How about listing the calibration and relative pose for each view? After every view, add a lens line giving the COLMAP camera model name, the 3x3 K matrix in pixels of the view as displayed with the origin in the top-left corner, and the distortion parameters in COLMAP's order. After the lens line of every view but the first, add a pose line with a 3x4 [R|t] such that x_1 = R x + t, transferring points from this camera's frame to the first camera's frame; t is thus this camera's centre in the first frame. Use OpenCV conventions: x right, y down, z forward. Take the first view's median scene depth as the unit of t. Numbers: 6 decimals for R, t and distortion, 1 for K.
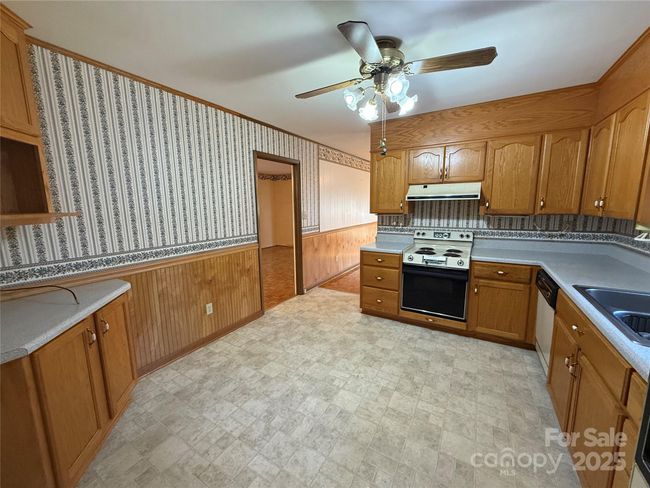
lens RADIAL K [[259.3, 0, 323.6], [0, 259.3, 243.3], [0, 0, 1]] dist [0.000922, -0.000571]
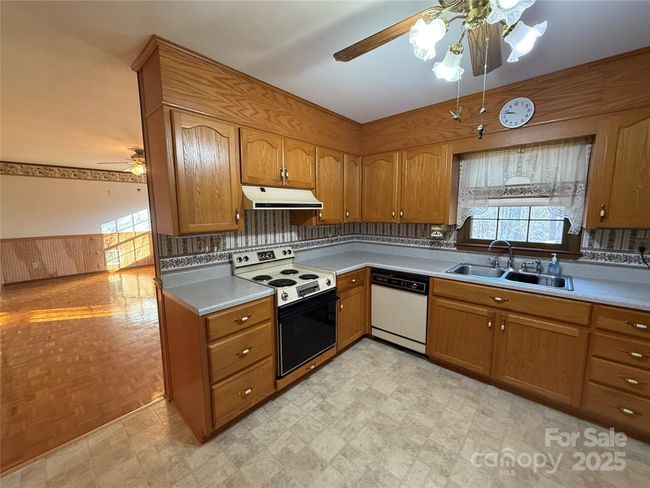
lens RADIAL K [[259.3, 0, 322.3], [0, 259.3, 243.8], [0, 0, 1]] dist [0.000922, -0.000571]
pose [[0.188181, -0.111695, 0.975762, -0.297205], [0.152291, 0.984814, 0.083361, -0.123483], [-0.970255, 0.132913, 0.202333, 0.815598]]
